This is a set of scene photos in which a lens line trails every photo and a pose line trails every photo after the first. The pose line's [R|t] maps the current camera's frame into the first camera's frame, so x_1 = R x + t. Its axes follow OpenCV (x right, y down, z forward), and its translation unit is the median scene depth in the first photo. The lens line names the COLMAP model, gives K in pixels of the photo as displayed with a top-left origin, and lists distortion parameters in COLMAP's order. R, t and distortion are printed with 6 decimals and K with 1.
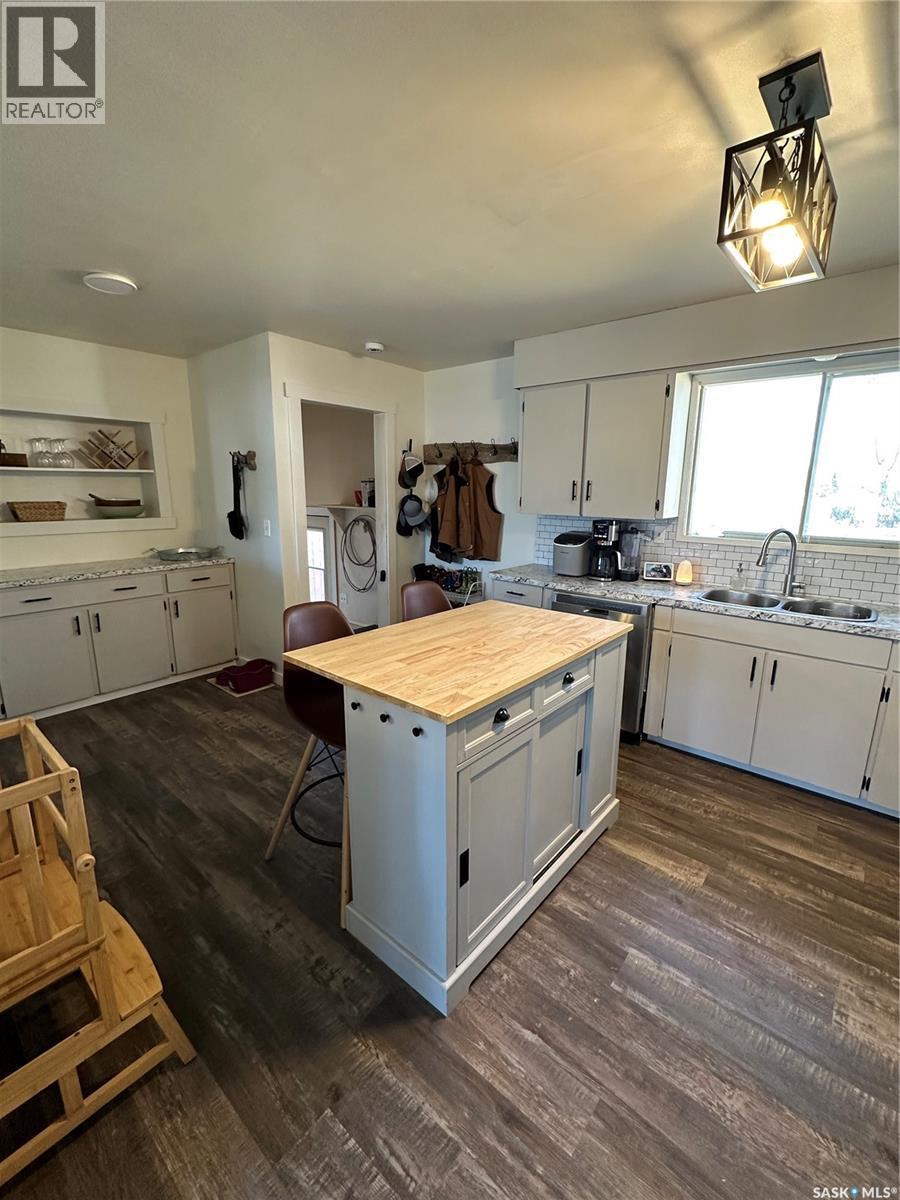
lens RADIAL K [[517.8, 0, 450.1], [0, 517.8, 603.8], [0, 0, 1]] dist [-0.002045, -0.000275]
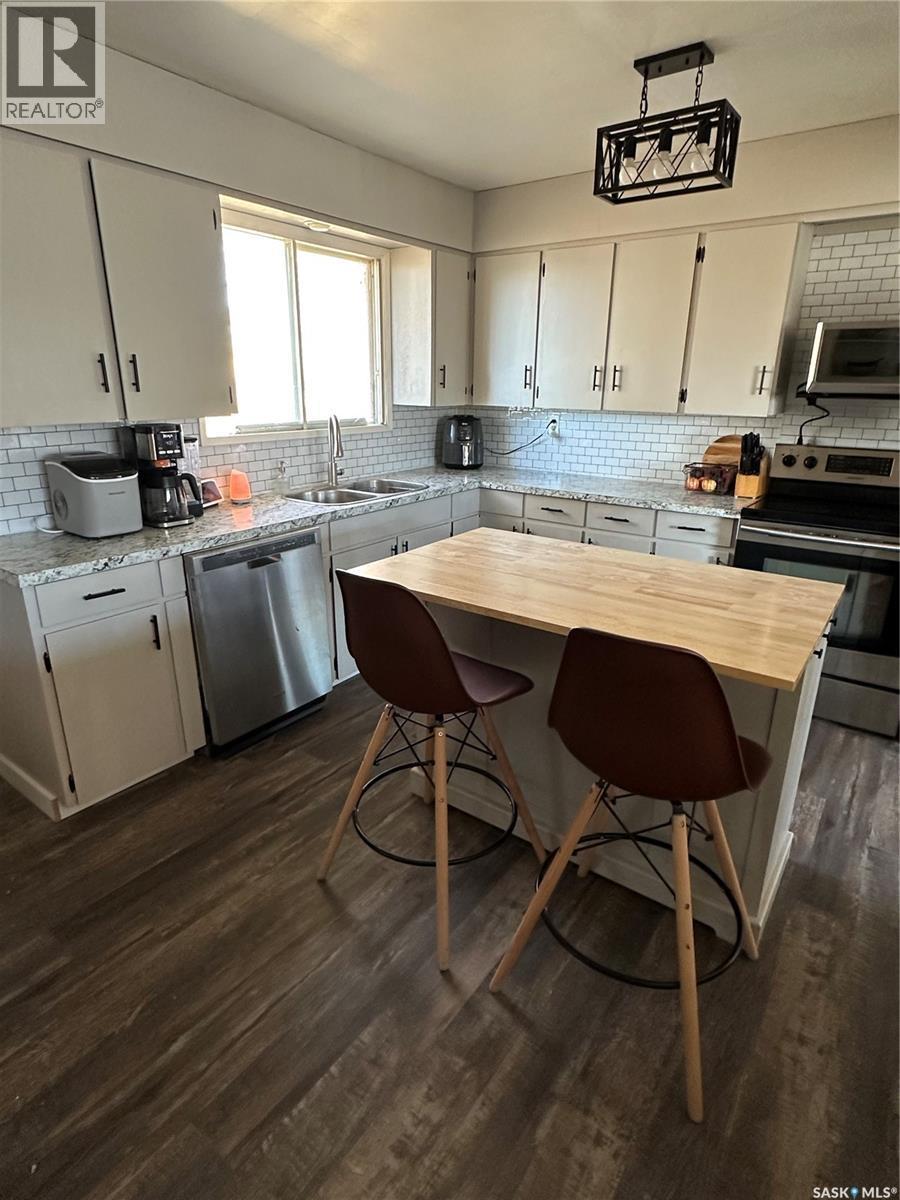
lens RADIAL K [[643.9, 0, 449.8], [0, 643.9, 591.2], [0, 0, 1]] dist [-0.001827, -0.000497]
pose [[-0.075724, -0.323440, 0.943214, -0.891750], [0.212882, 0.918877, 0.332185, -0.292853], [-0.974139, 0.225948, -0.000727, 1.304613]]
